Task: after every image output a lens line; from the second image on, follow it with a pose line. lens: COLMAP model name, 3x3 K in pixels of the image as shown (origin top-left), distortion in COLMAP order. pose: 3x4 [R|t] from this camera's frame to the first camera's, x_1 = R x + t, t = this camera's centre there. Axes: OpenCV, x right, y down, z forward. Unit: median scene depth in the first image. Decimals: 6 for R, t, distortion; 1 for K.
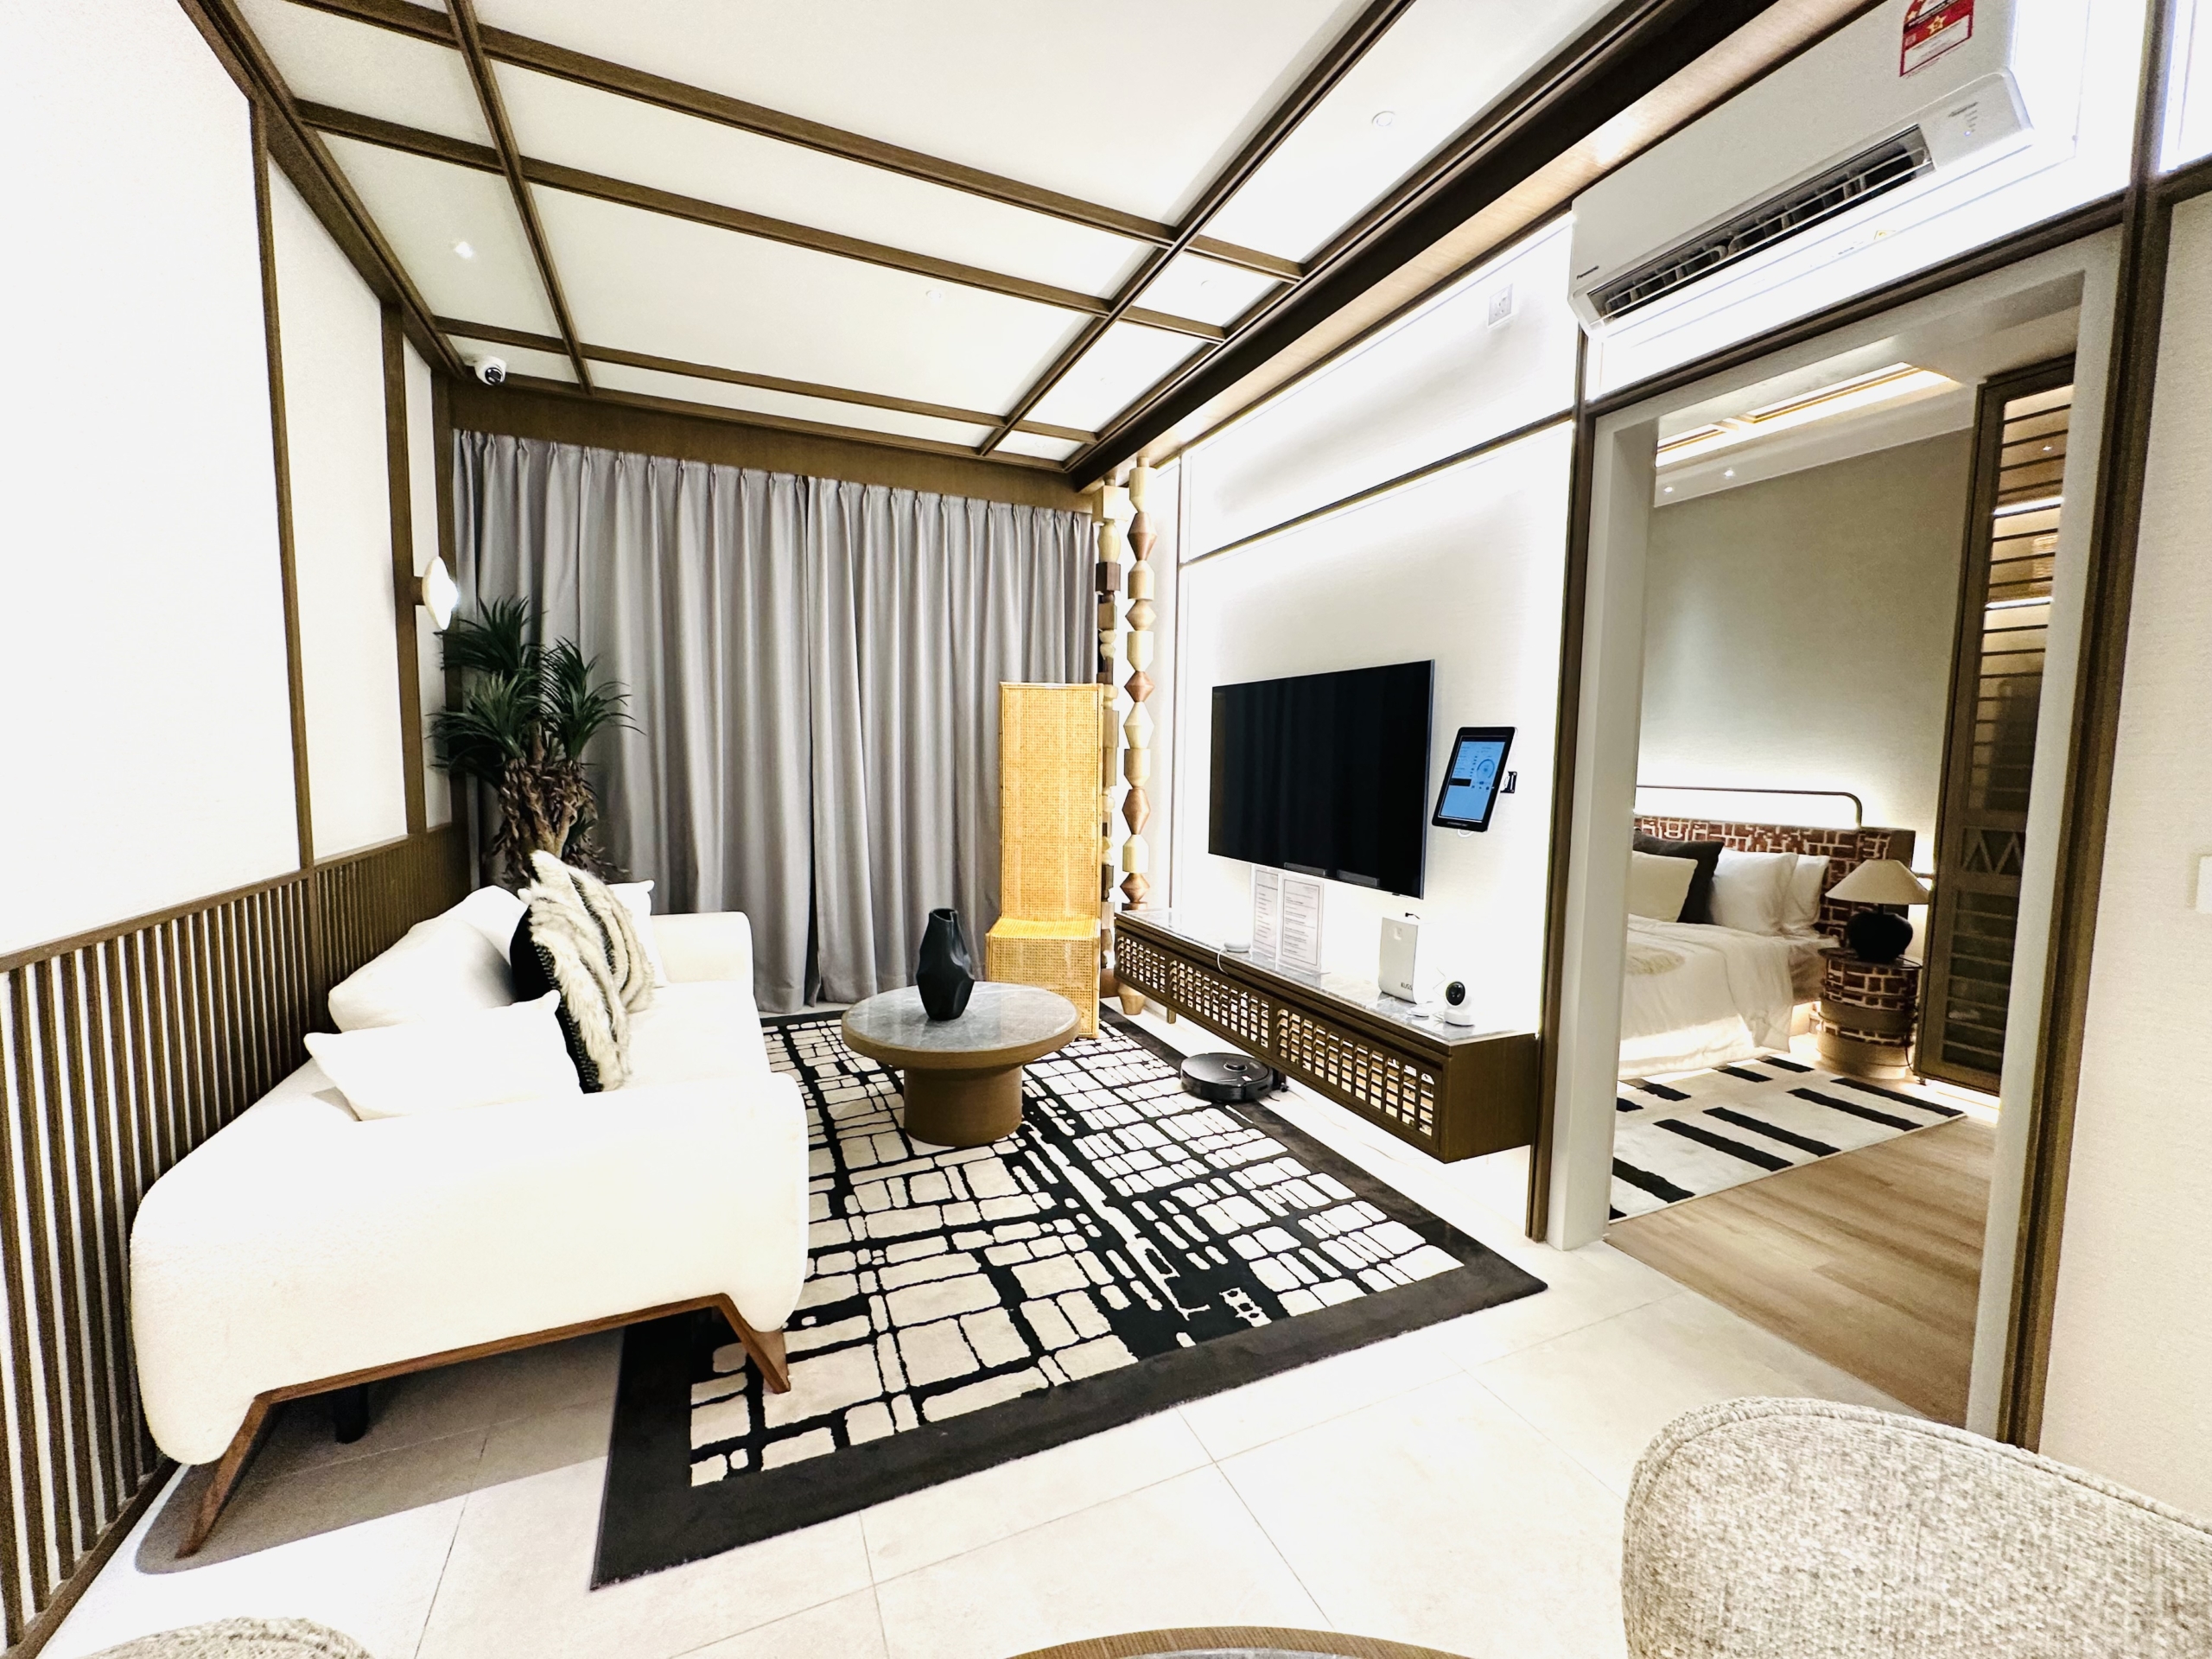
lens RADIAL K [[884.5, 0, 1104.0], [0, 884.5, 827.7], [0, 0, 1]] dist [-0.002188, 0.000436]
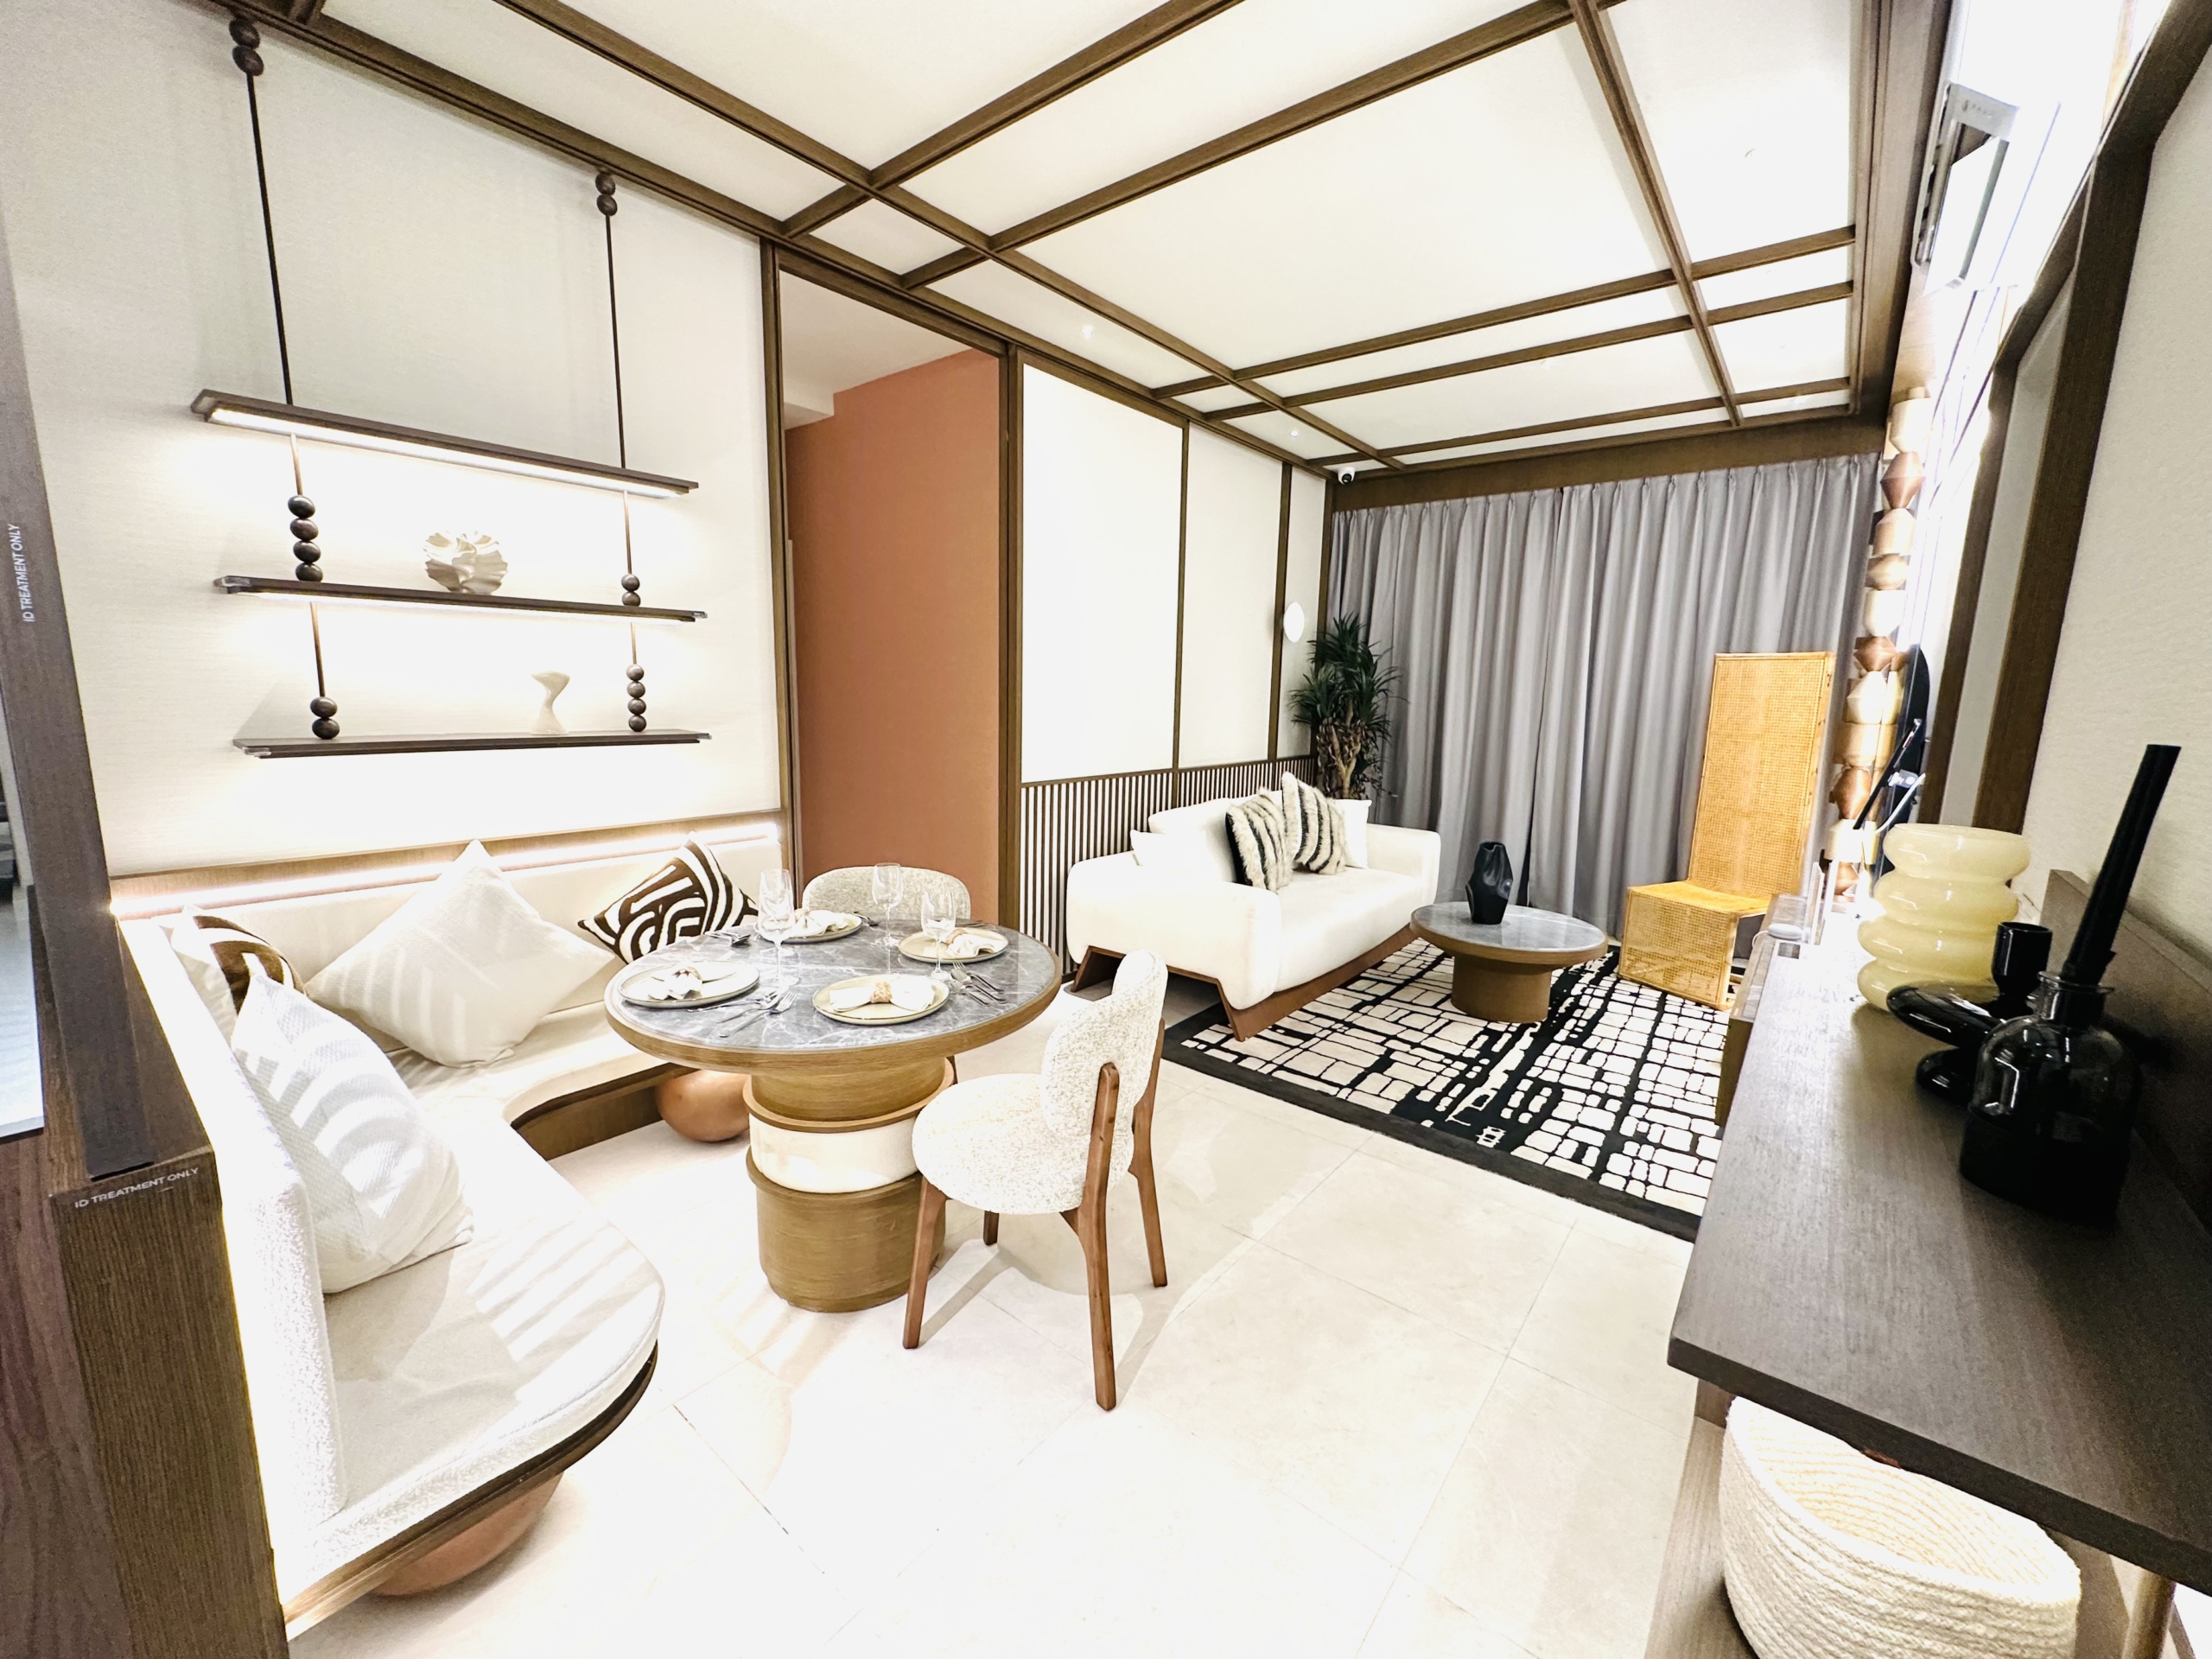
lens RADIAL K [[884.5, 0, 1104.0], [0, 884.5, 827.7], [0, 0, 1]] dist [-0.002188, 0.000436]
pose [[0.448056, 0.137894, -0.883307, 0.772003], [-0.087061, 0.990067, 0.110399, -0.026793], [0.889756, 0.027437, 0.455610, -0.134389]]
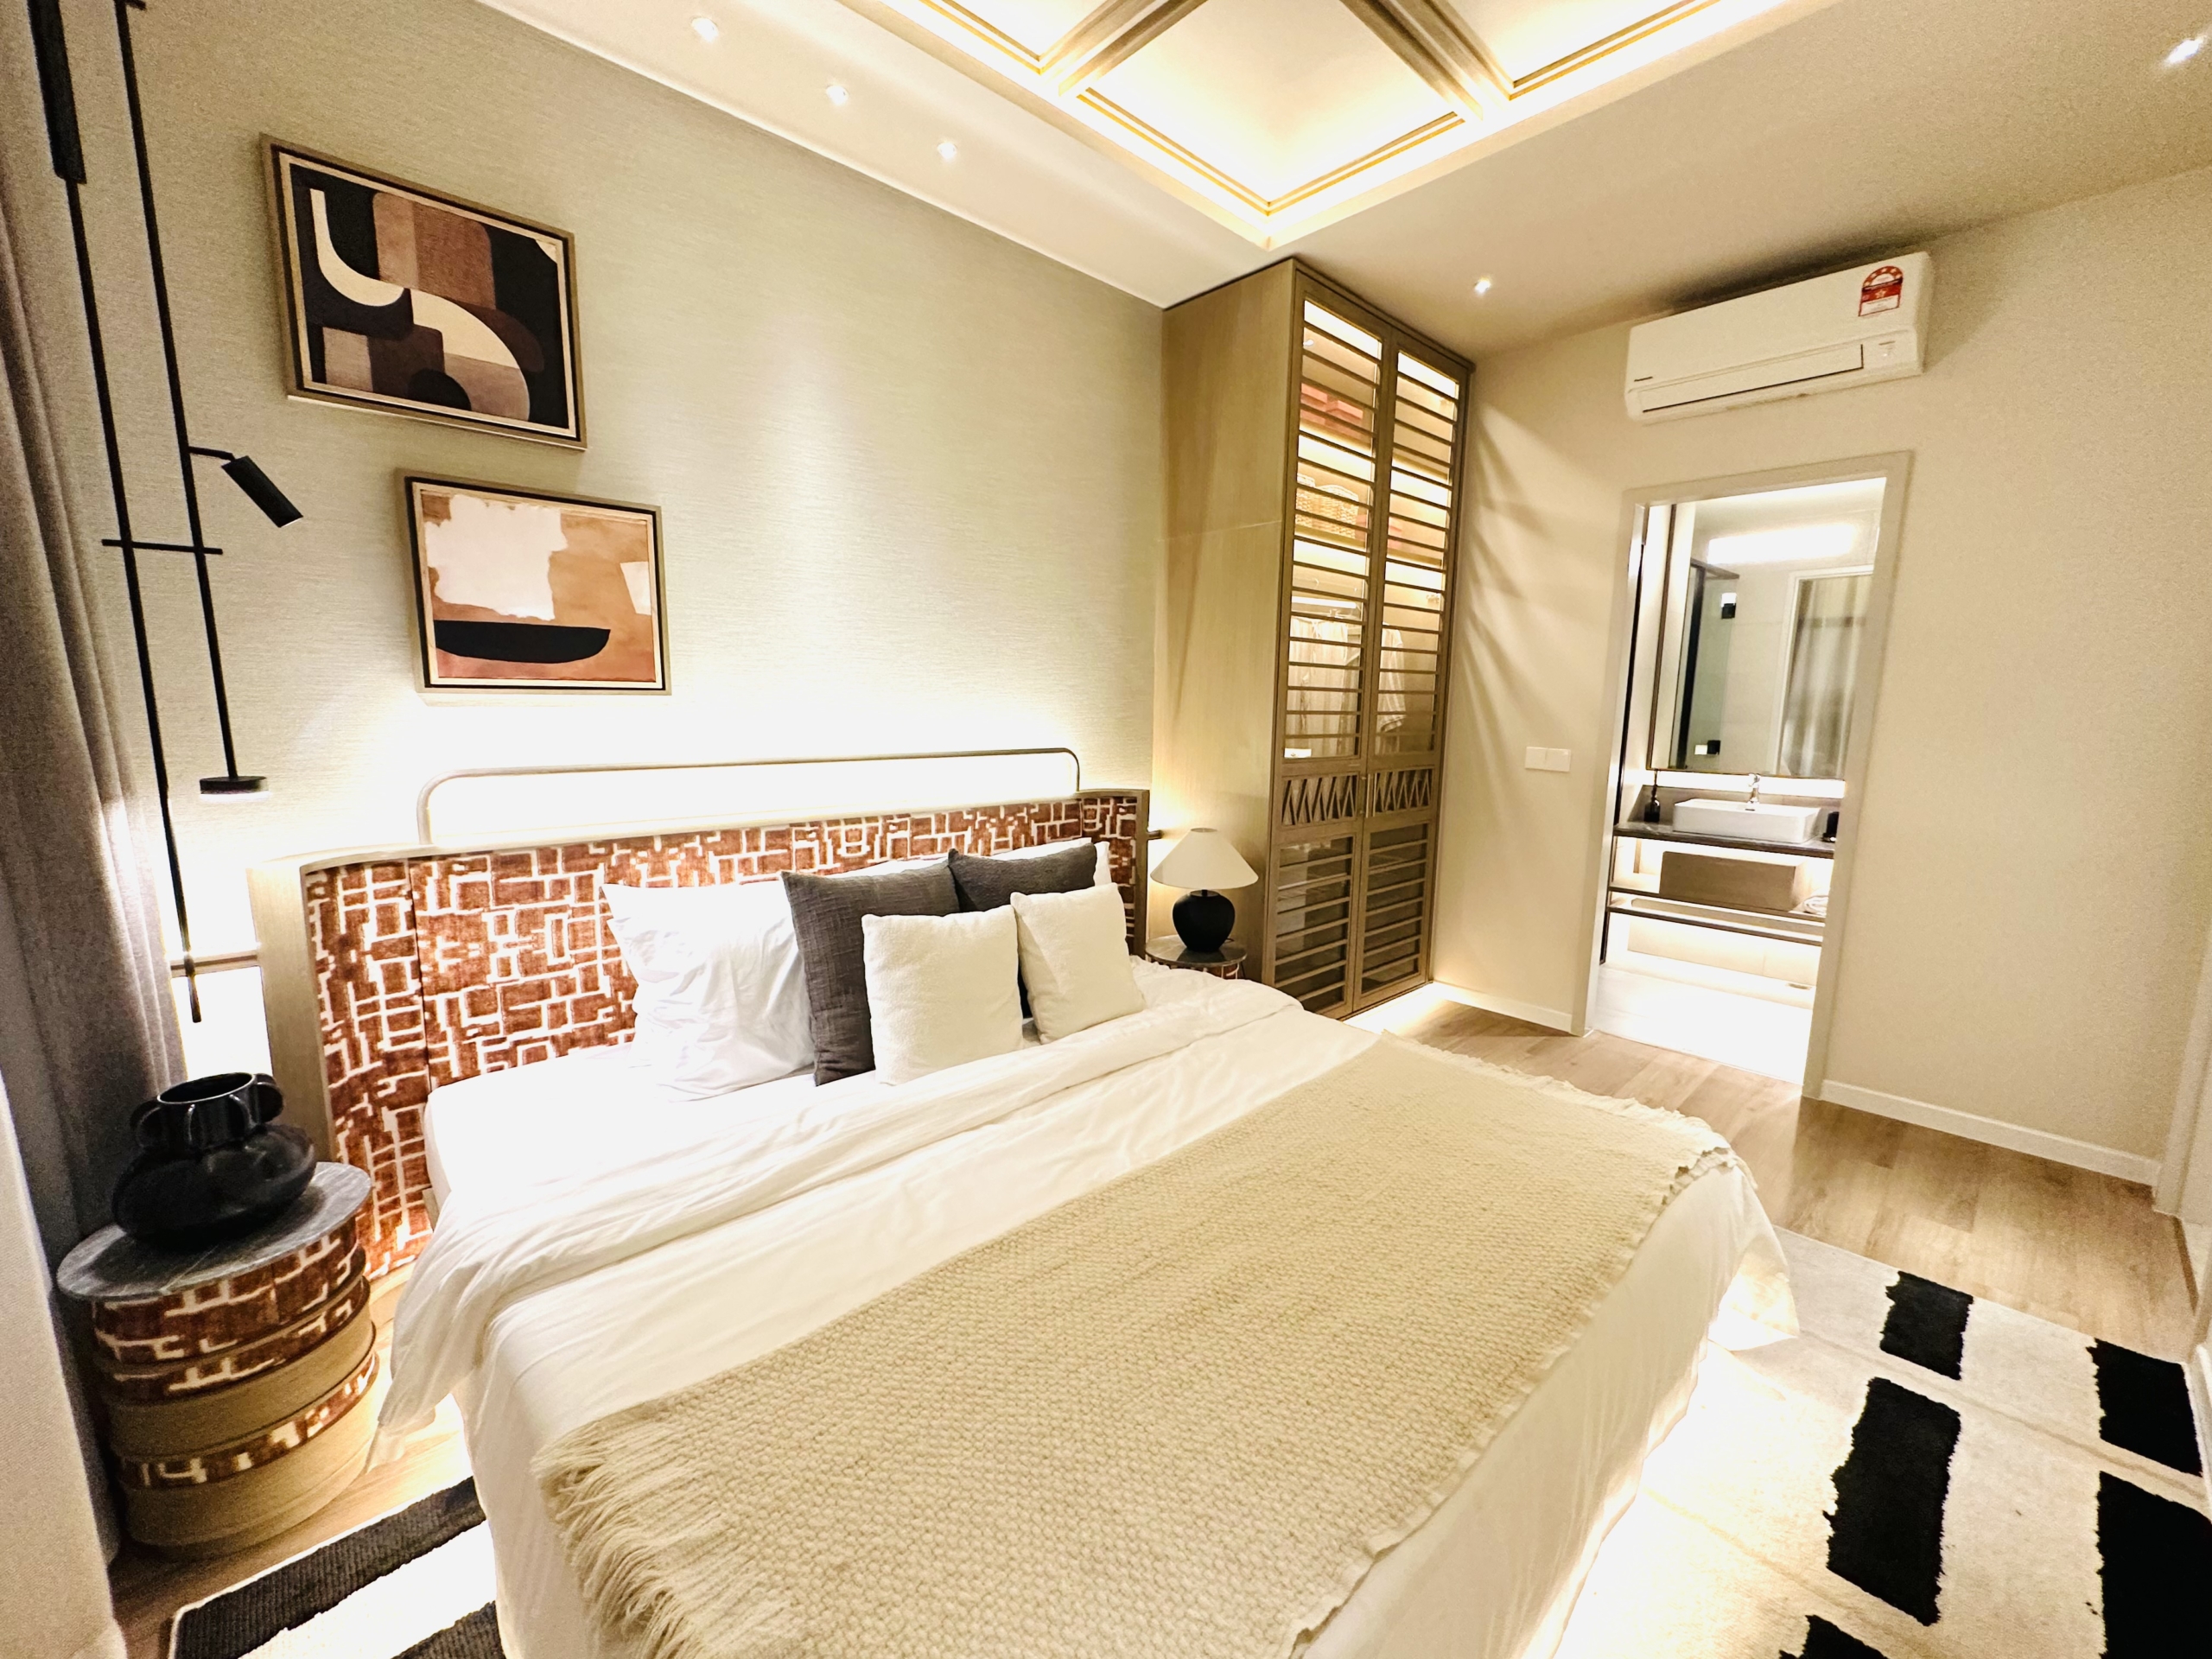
lens RADIAL K [[884.5, 0, 1104.0], [0, 884.5, 827.7], [0, 0, 1]] dist [-0.002188, 0.000436]
pose [[-0.325369, -0.149771, 0.933651, 0.207510], [0.061159, 0.981976, 0.178837, -0.150065], [-0.943607, 0.115289, -0.310345, 1.752243]]
